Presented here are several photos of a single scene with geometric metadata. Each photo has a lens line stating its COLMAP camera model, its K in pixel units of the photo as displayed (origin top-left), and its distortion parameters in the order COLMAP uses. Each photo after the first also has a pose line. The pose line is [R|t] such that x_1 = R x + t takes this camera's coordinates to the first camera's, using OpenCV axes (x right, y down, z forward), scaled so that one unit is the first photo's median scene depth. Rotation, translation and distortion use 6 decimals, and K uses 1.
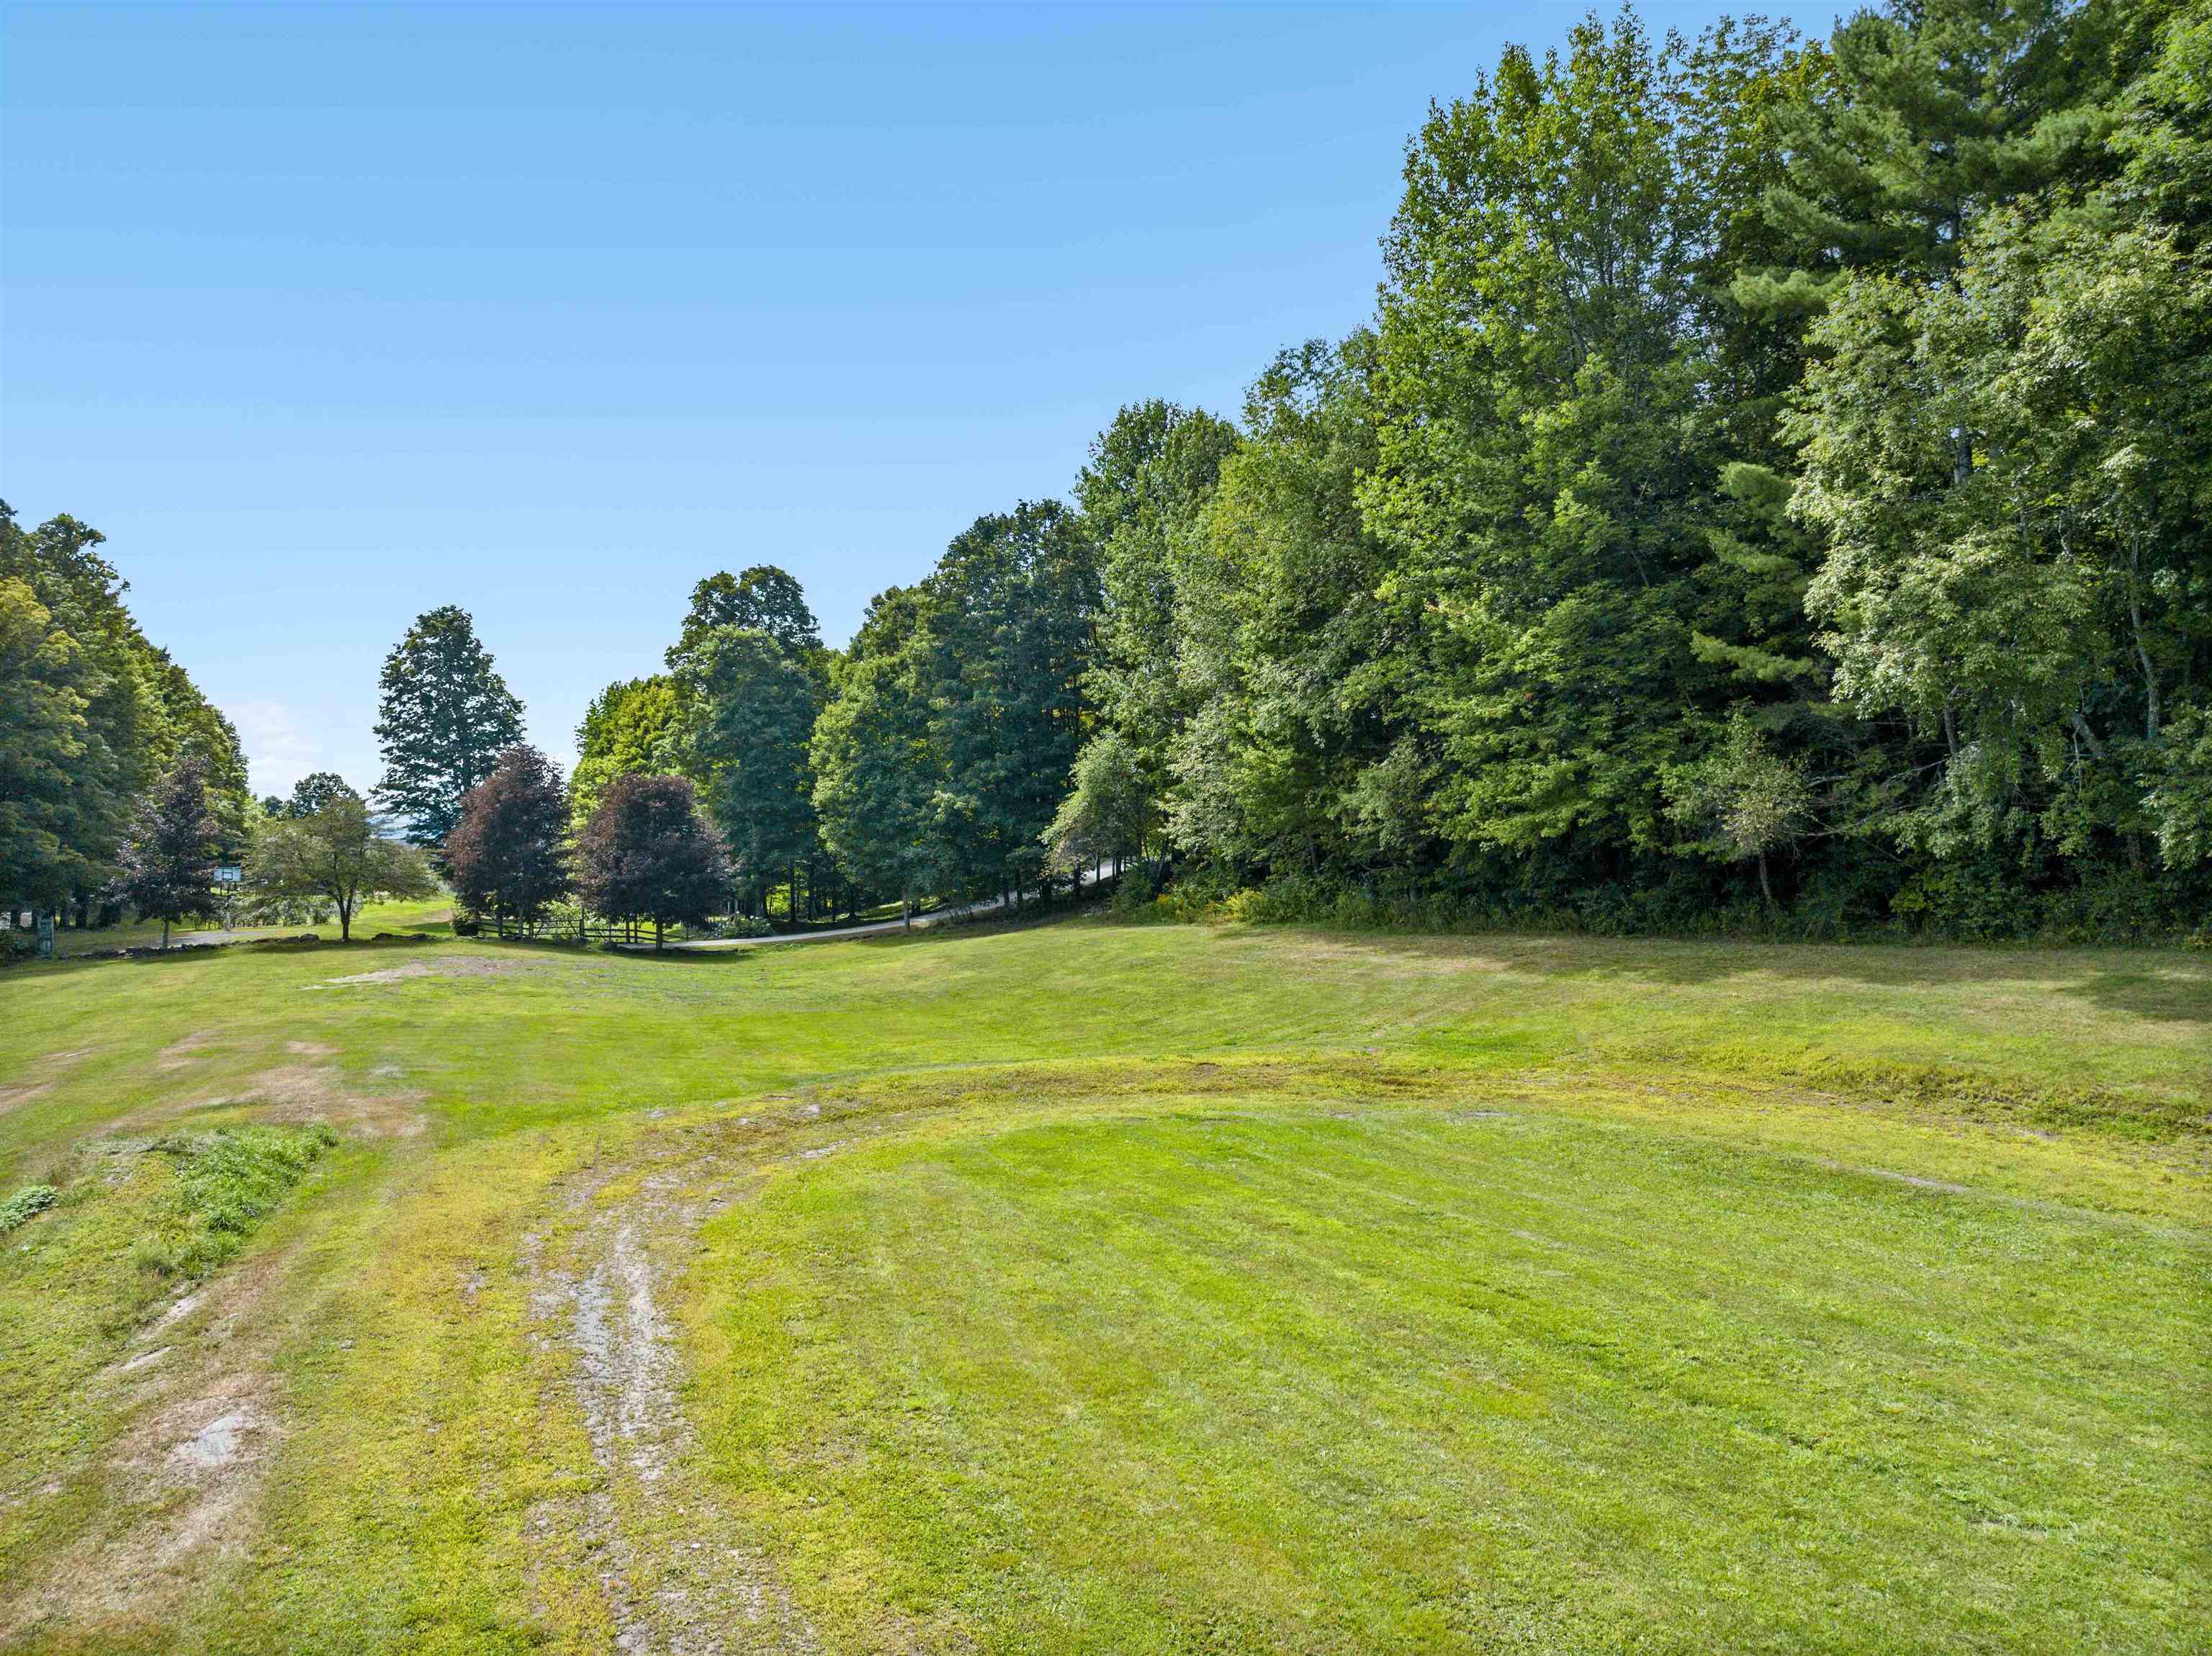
lens RADIAL K [[1587.9, 0, 1077.4], [0, 1587.9, 836.5], [0, 0, 1]] dist [-0.068273, 0.054017]
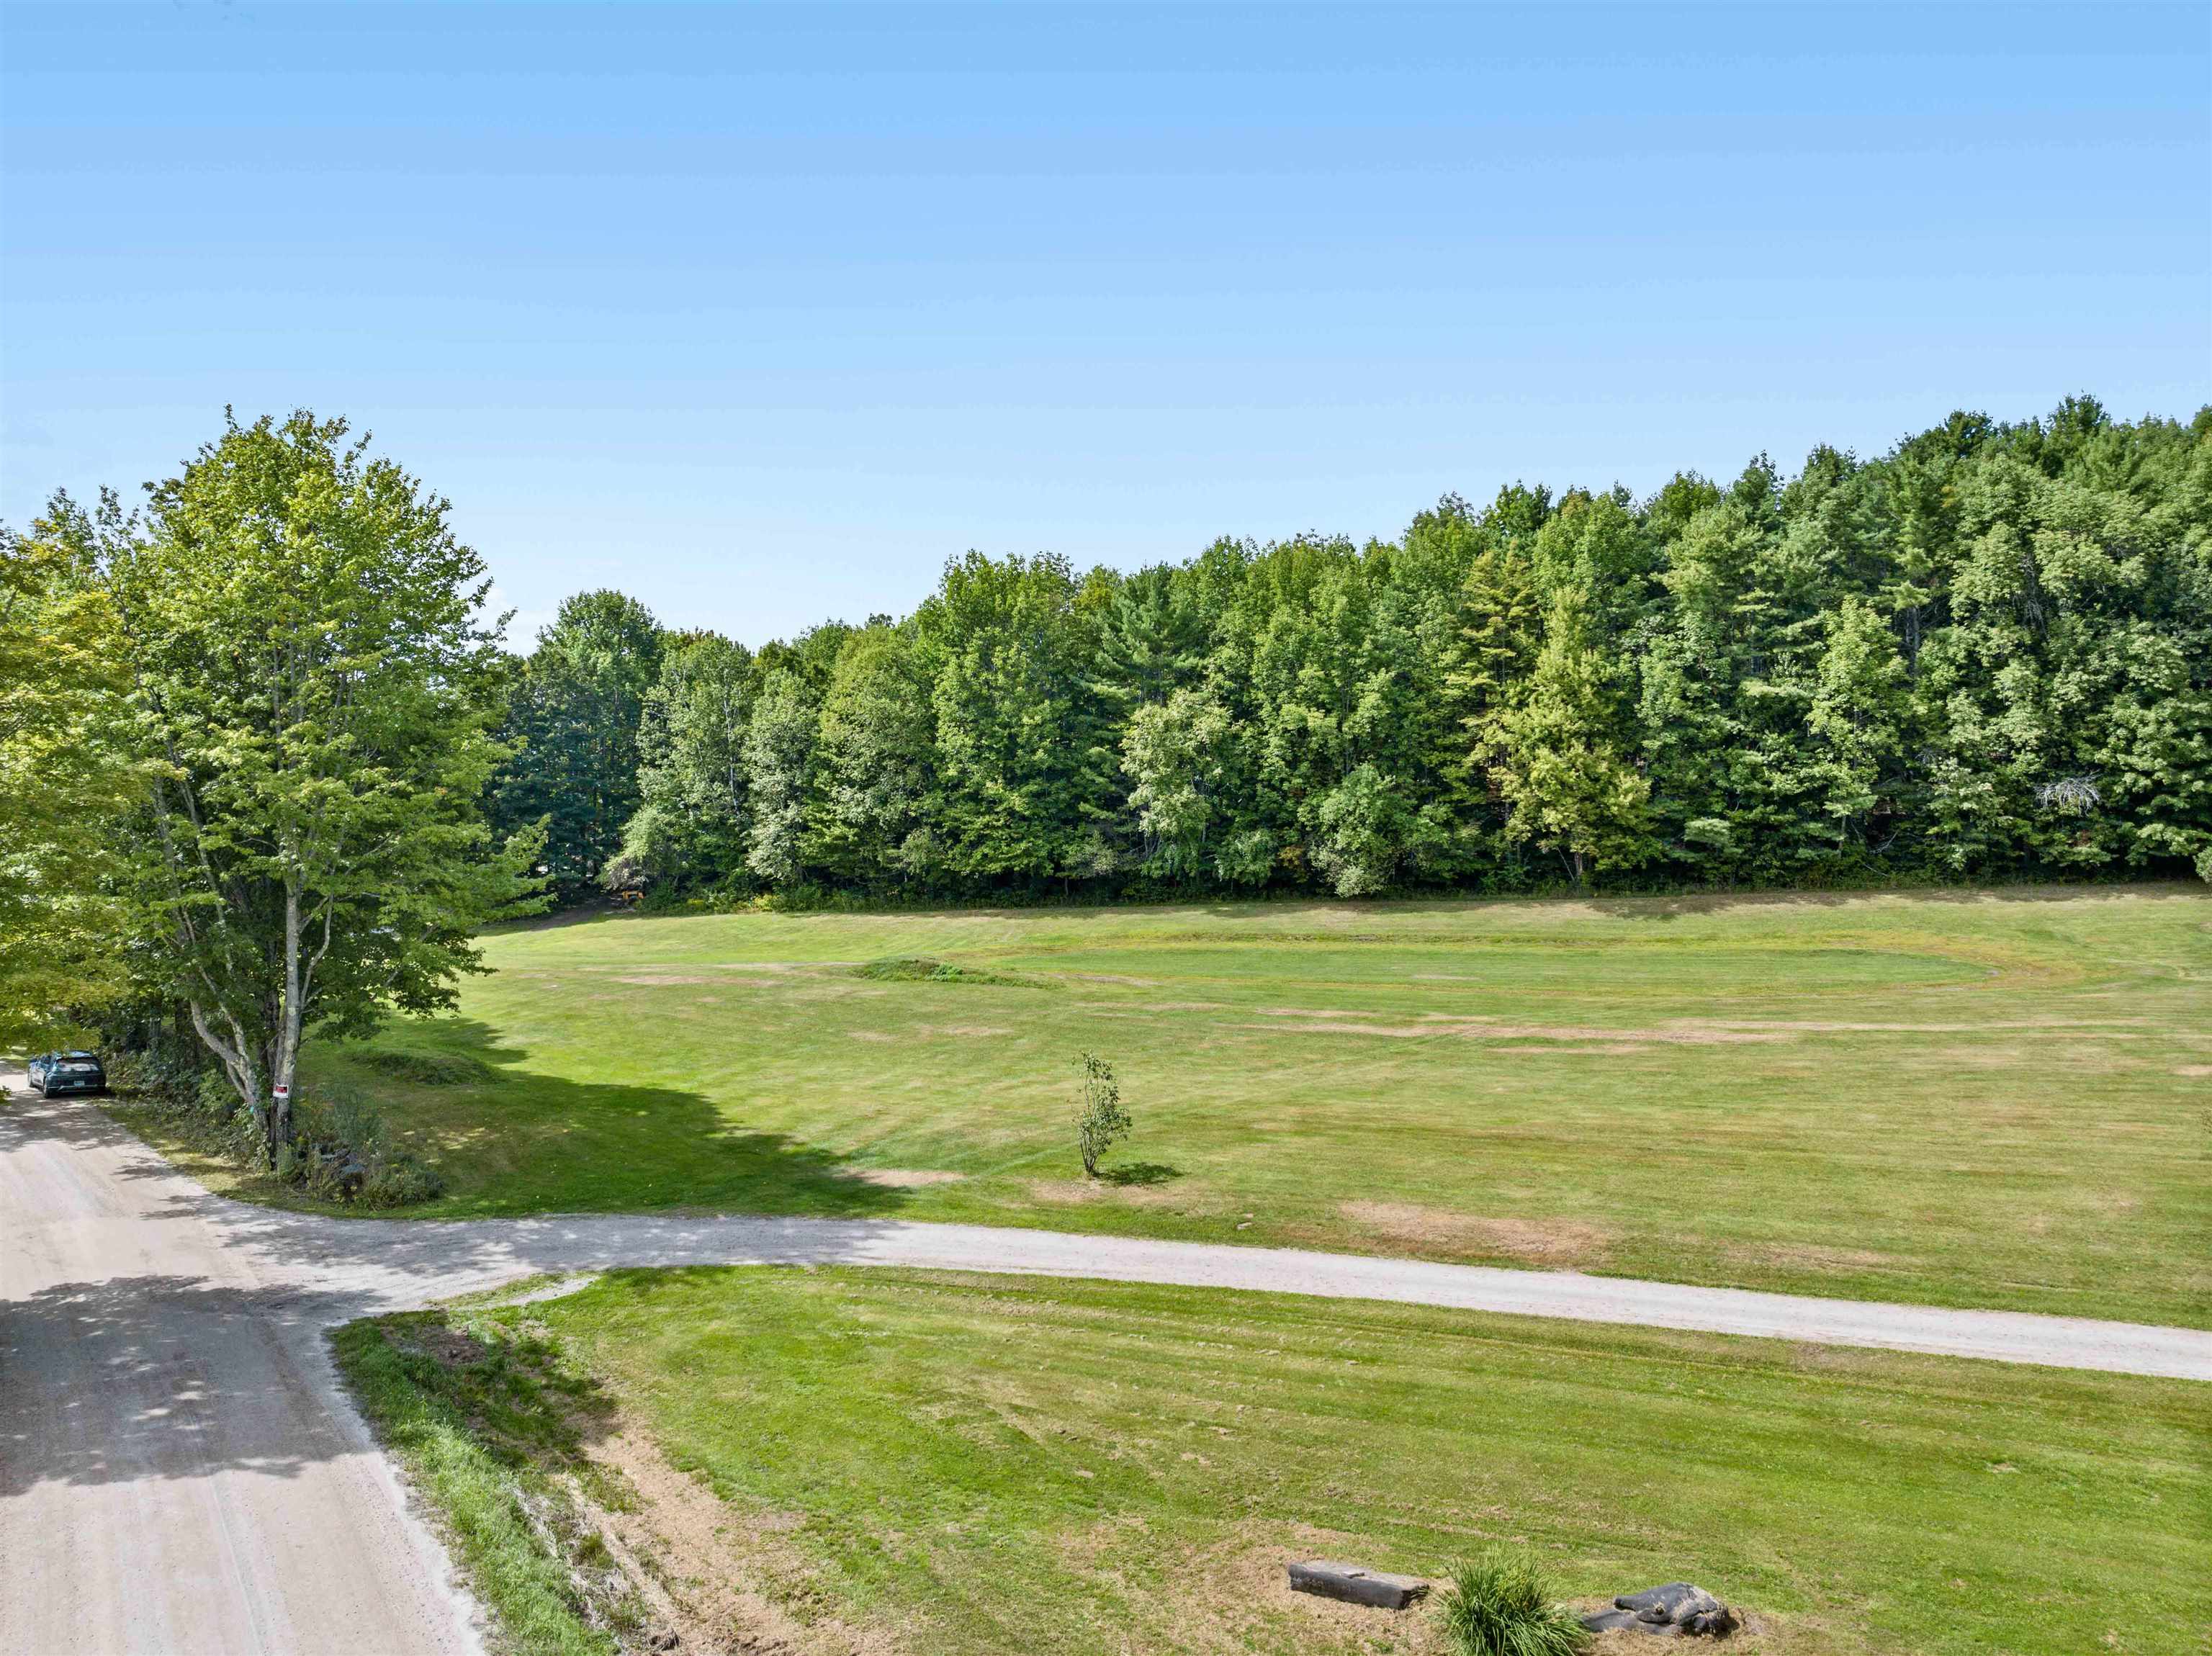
lens RADIAL K [[1587.9, 0, 1077.4], [0, 1587.9, 836.5], [0, 0, 1]] dist [-0.068273, 0.054017]
pose [[0.767696, -0.002180, 0.640810, -1.388395], [0.003697, 0.999993, -0.001027, -0.055100], [-0.640803, 0.003157, 0.767699, -1.168876]]
